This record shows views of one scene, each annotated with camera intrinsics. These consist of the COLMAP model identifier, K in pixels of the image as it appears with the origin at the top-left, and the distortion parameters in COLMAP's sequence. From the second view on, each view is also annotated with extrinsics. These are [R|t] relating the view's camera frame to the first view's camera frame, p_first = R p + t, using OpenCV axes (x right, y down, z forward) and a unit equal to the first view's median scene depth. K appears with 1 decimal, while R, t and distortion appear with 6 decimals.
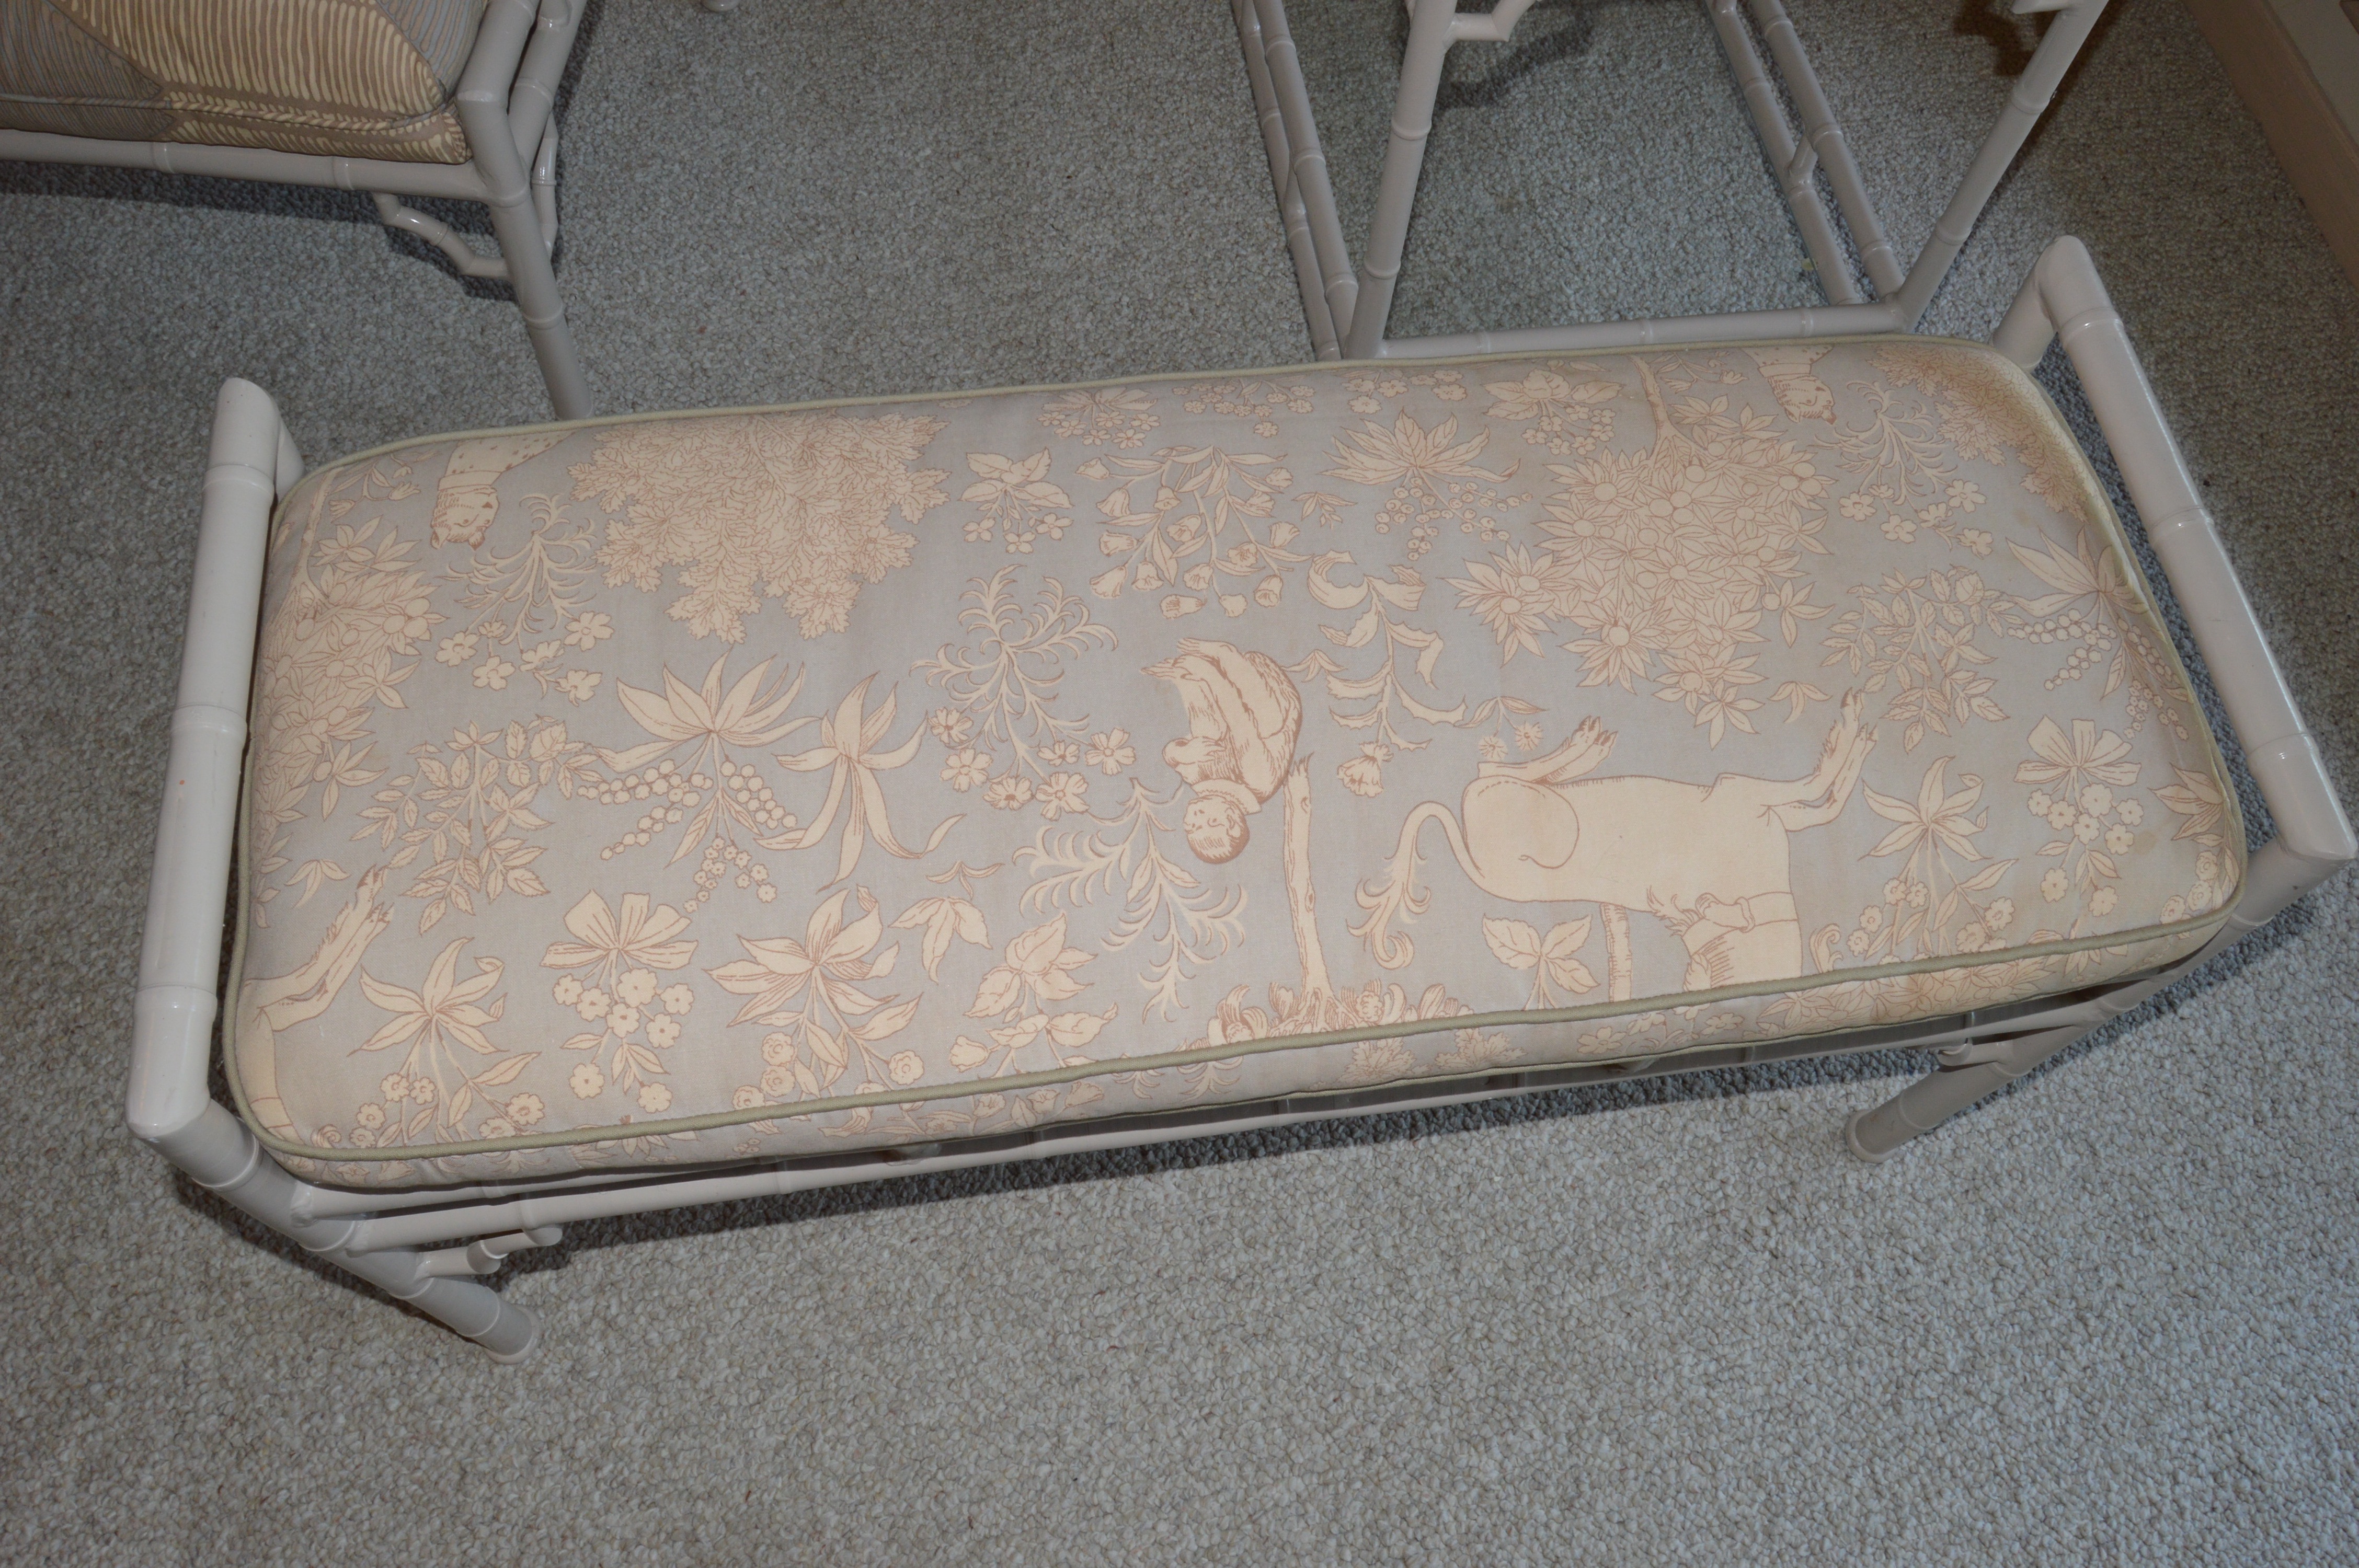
lens RADIAL K [[1842.3, 0, 1186.5], [0, 1842.3, 755.4], [0, 0, 1]] dist [-0.099377, 0.038180]
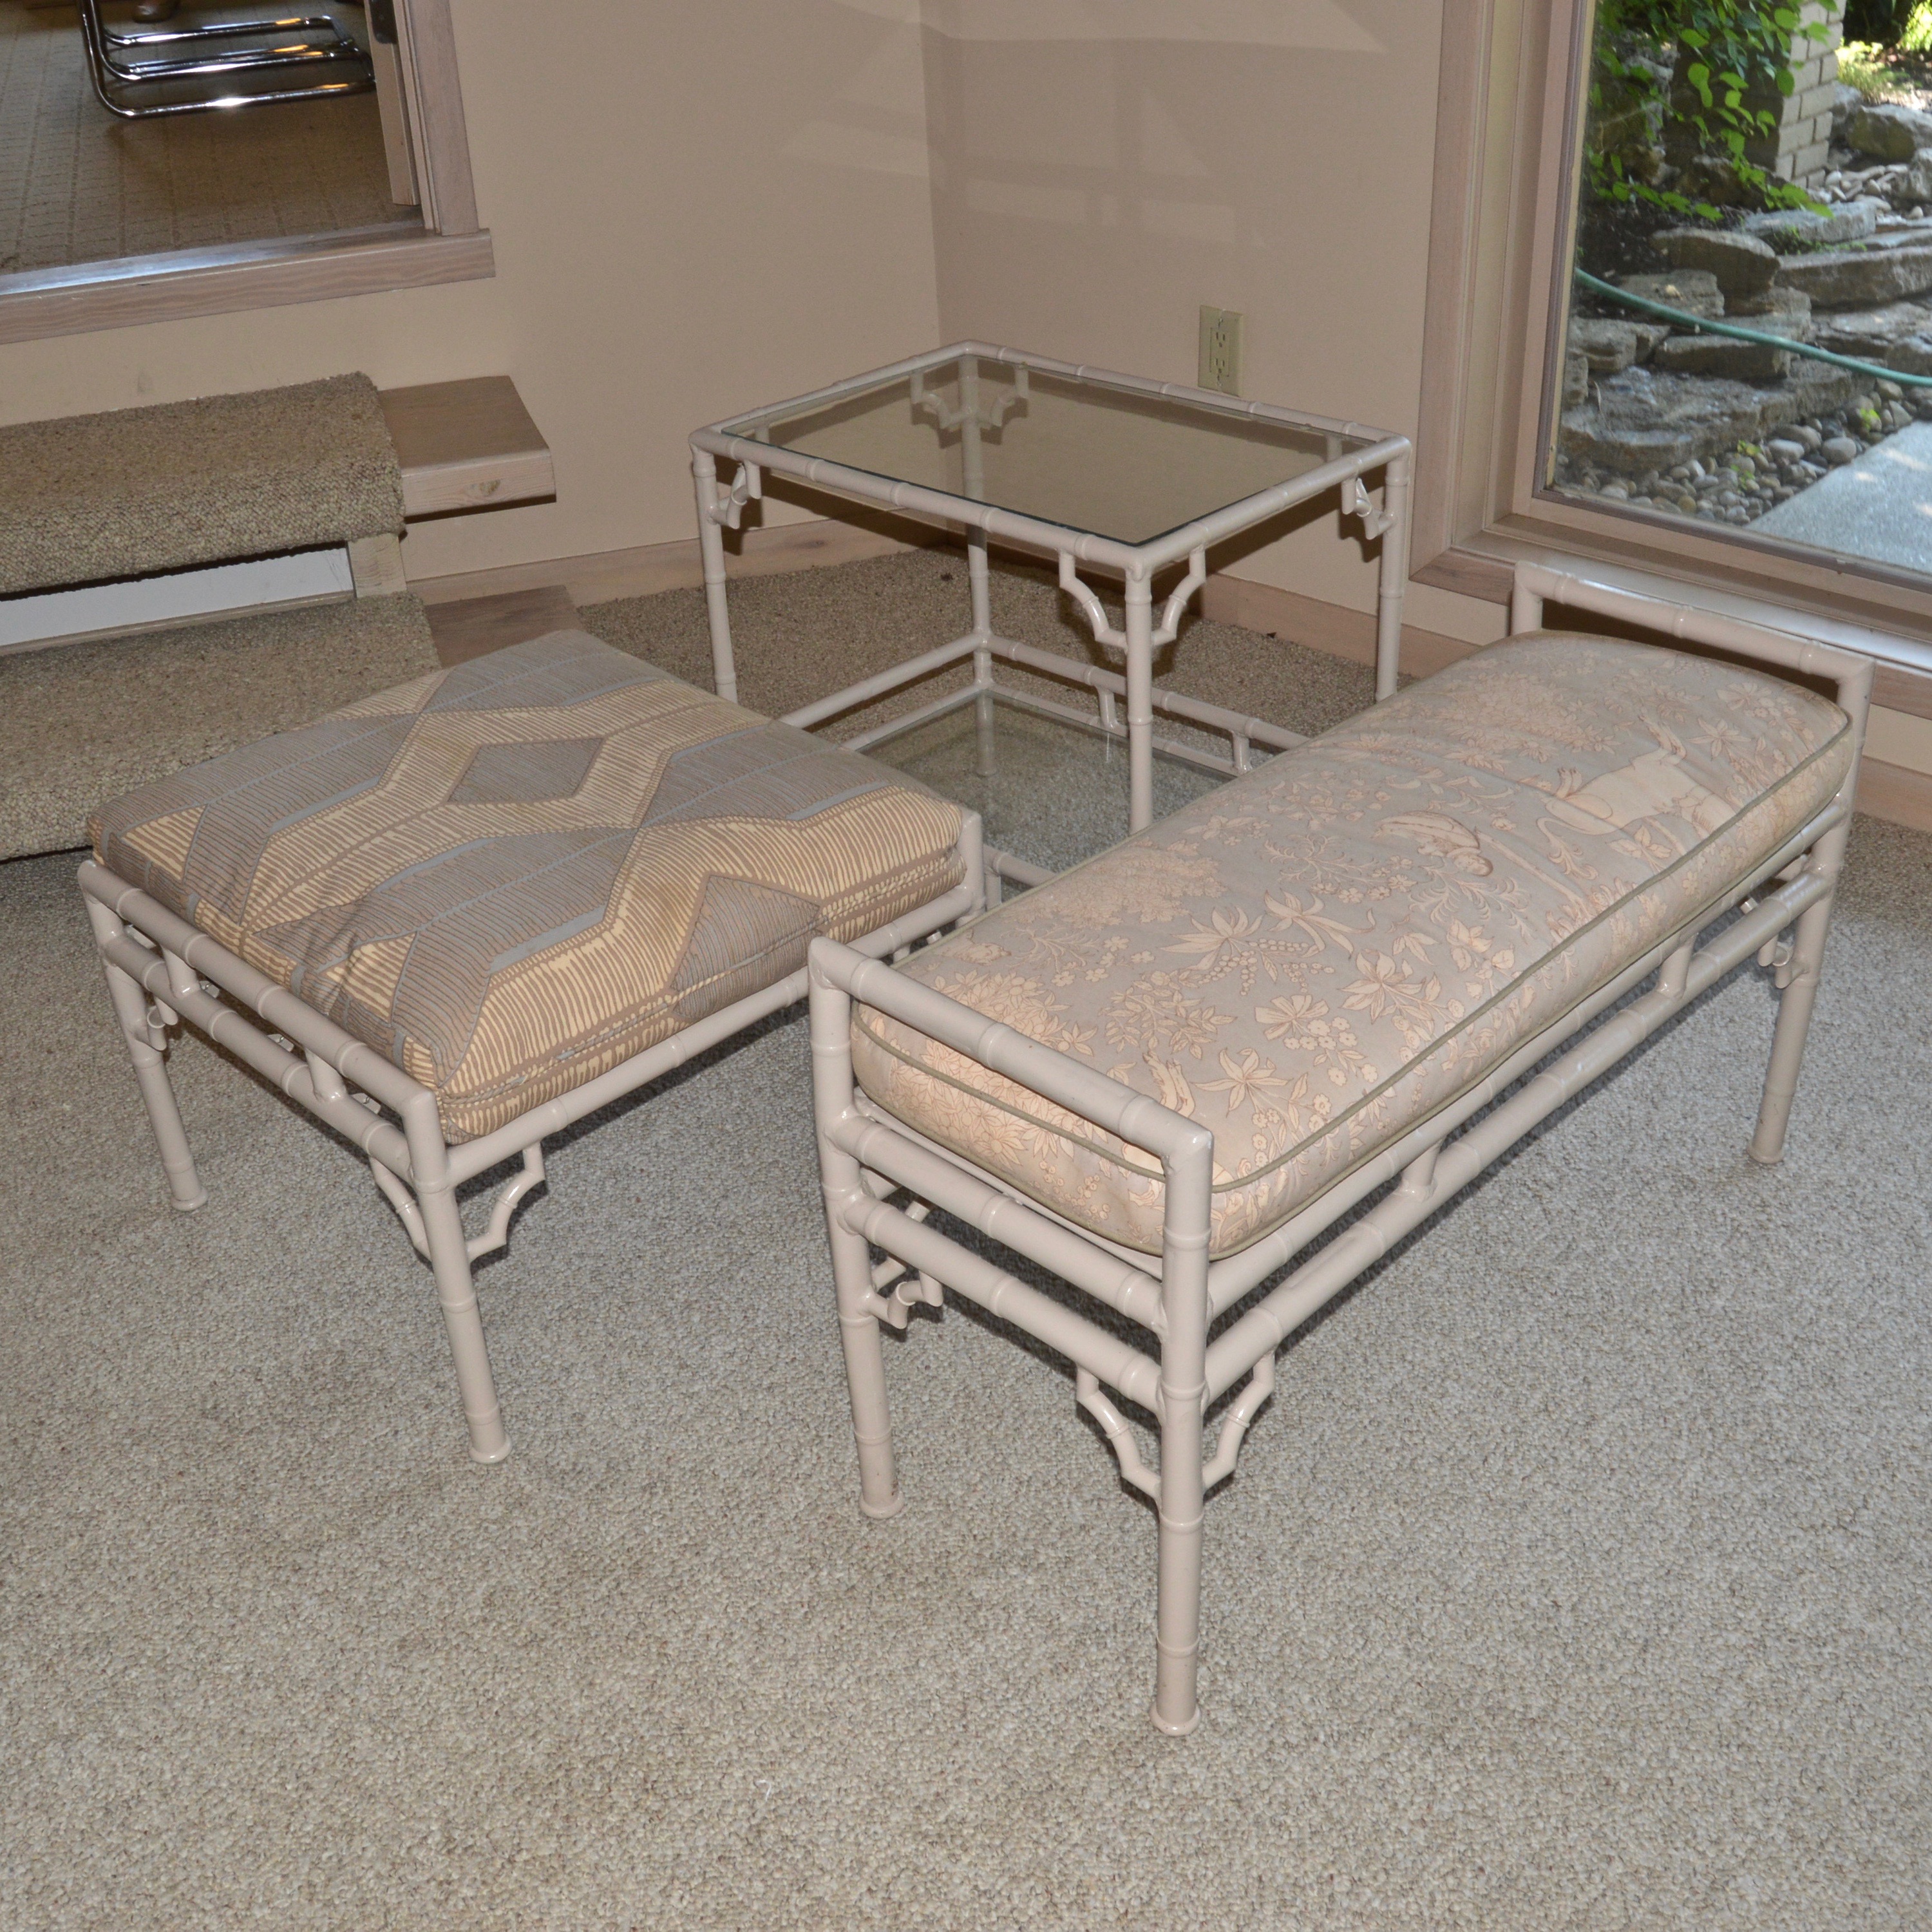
lens RADIAL K [[2262.1, 0, 923.5], [0, 2262.1, 967.3], [0, 0, 1]] dist [-0.101805, -0.012239]
pose [[0.796463, -0.394289, 0.458457, -0.977624], [0.576337, 0.724416, -0.378229, 0.425565], [-0.182982, 0.565471, 0.804214, -0.394522]]
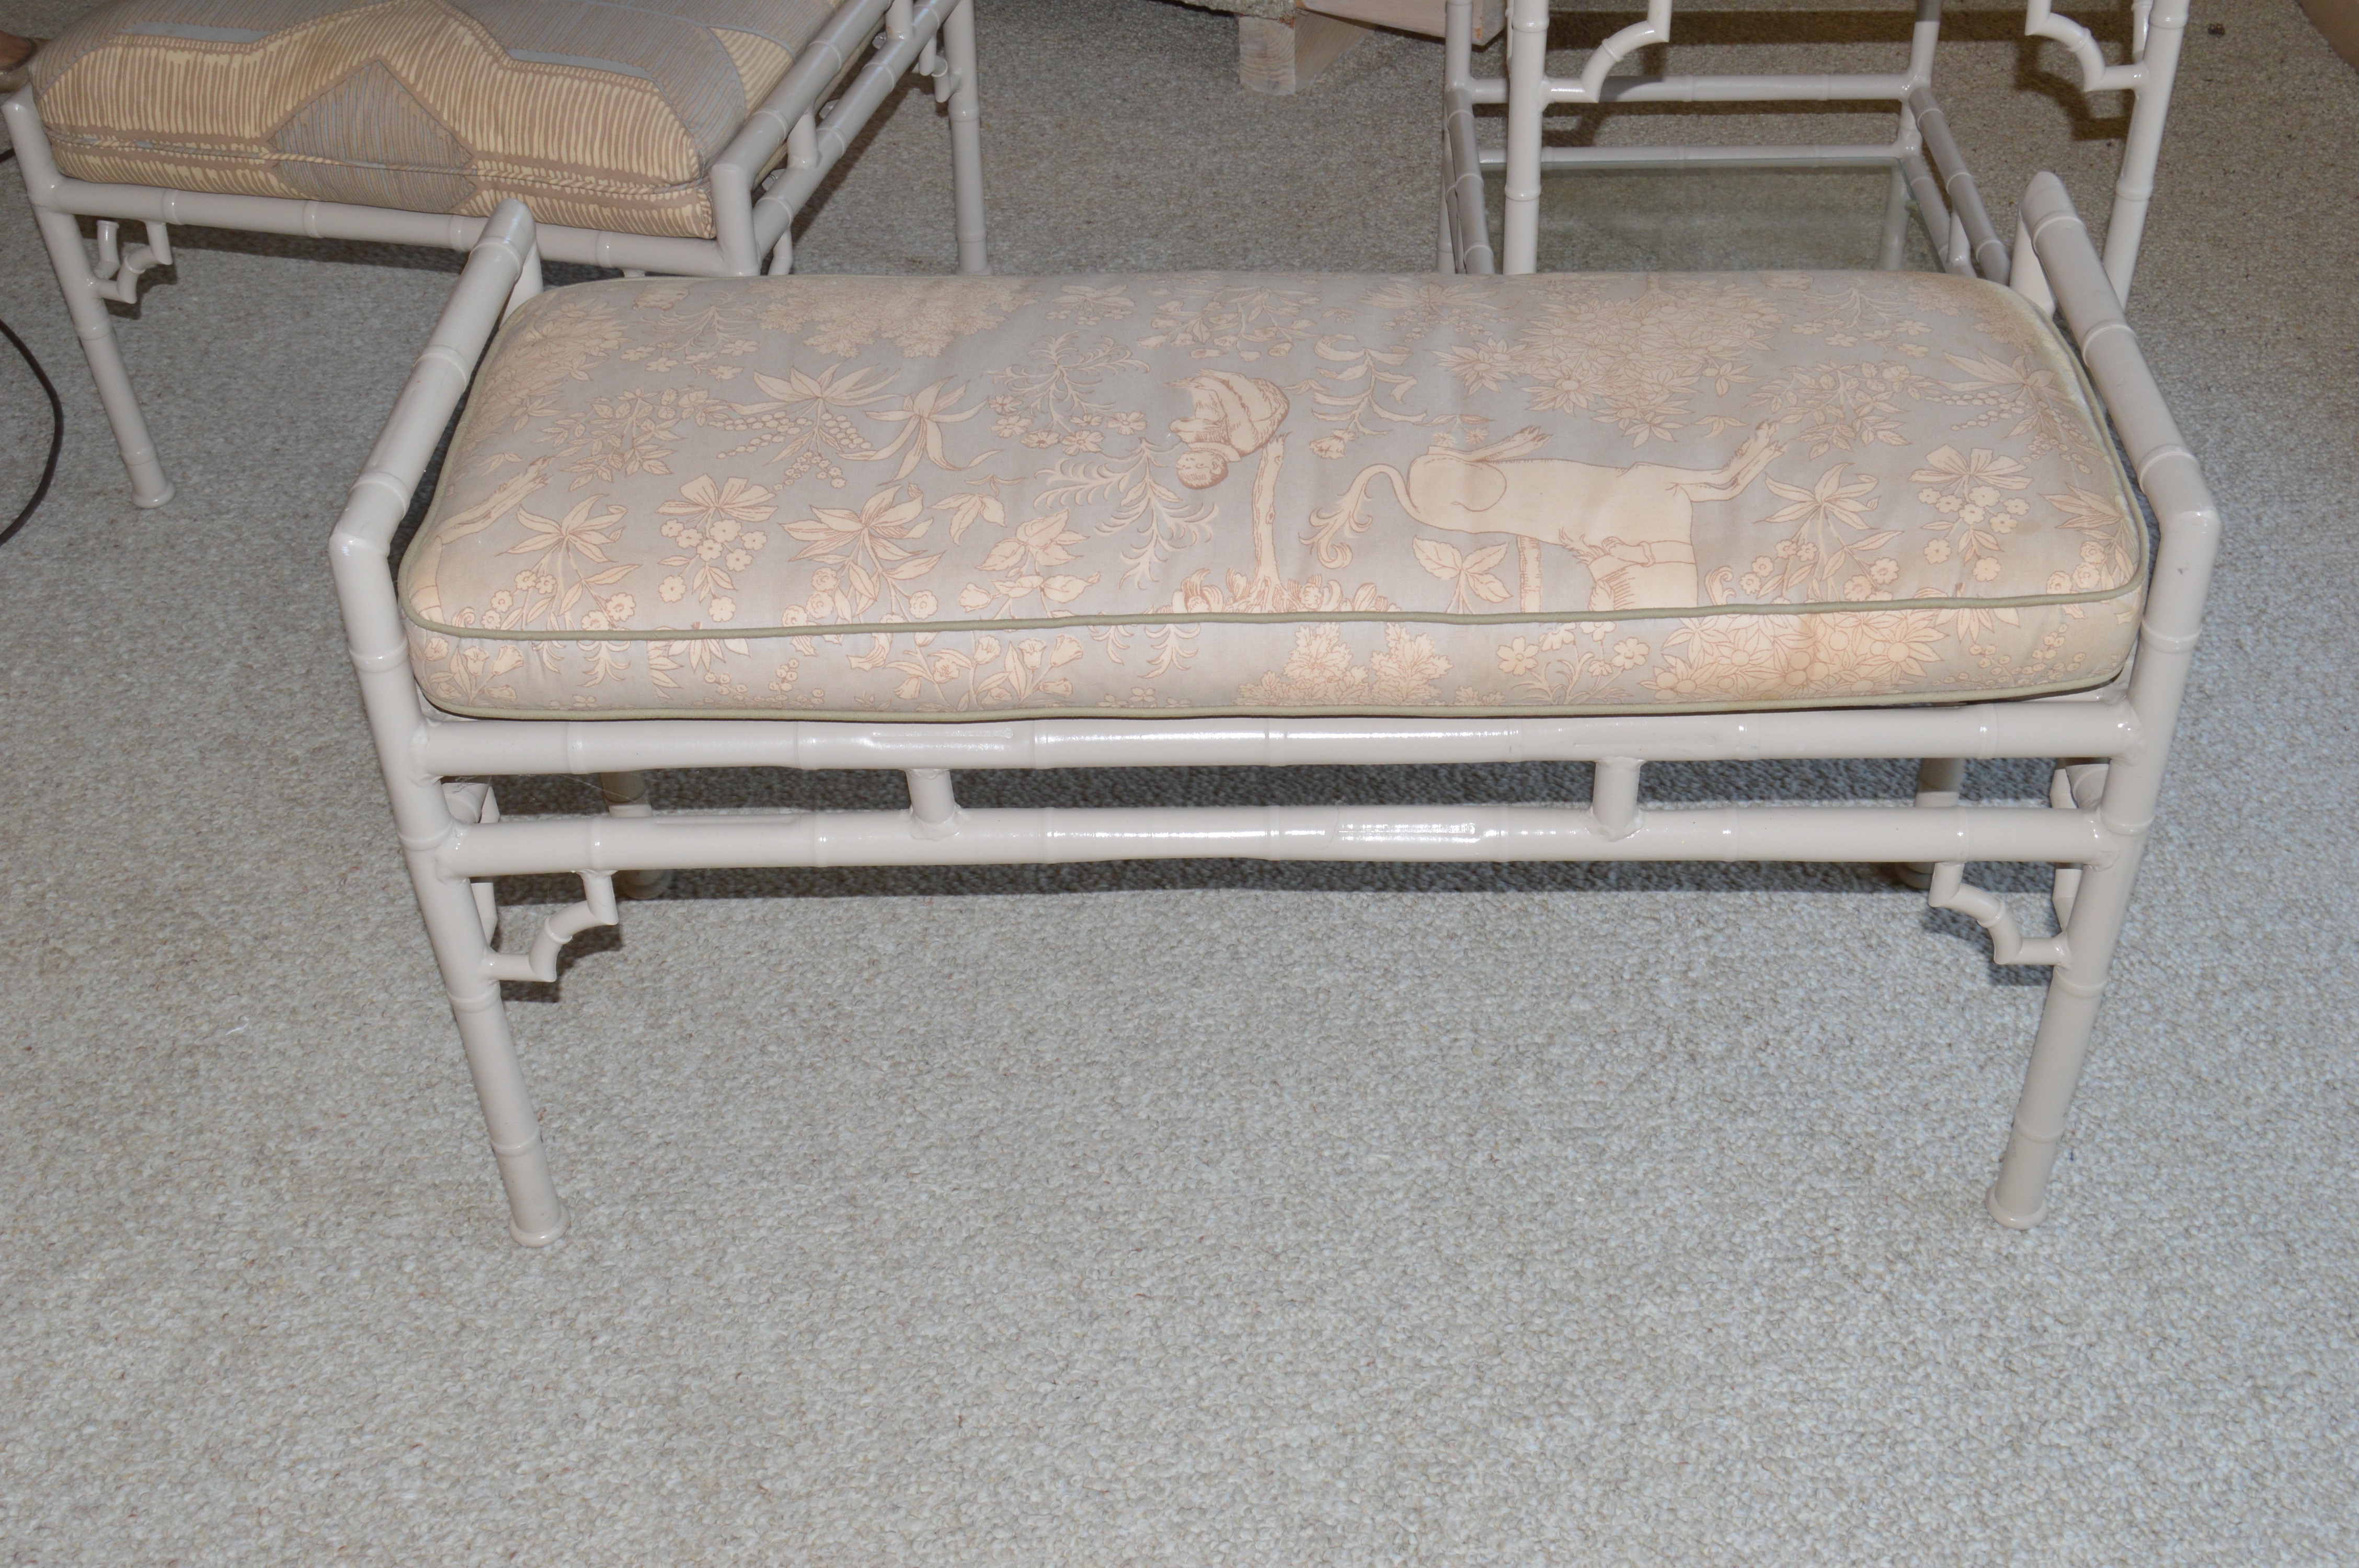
lens RADIAL K [[2688.8, 0, 1208.1], [0, 2688.8, 770.0], [0, 0, 1]] dist [-0.077993, 0.041282]
pose [[0.982567, 0.038810, -0.181812, 0.241858], [-0.108670, 0.913390, -0.392312, 0.632661], [0.150840, 0.405230, 0.901685, -0.361742]]
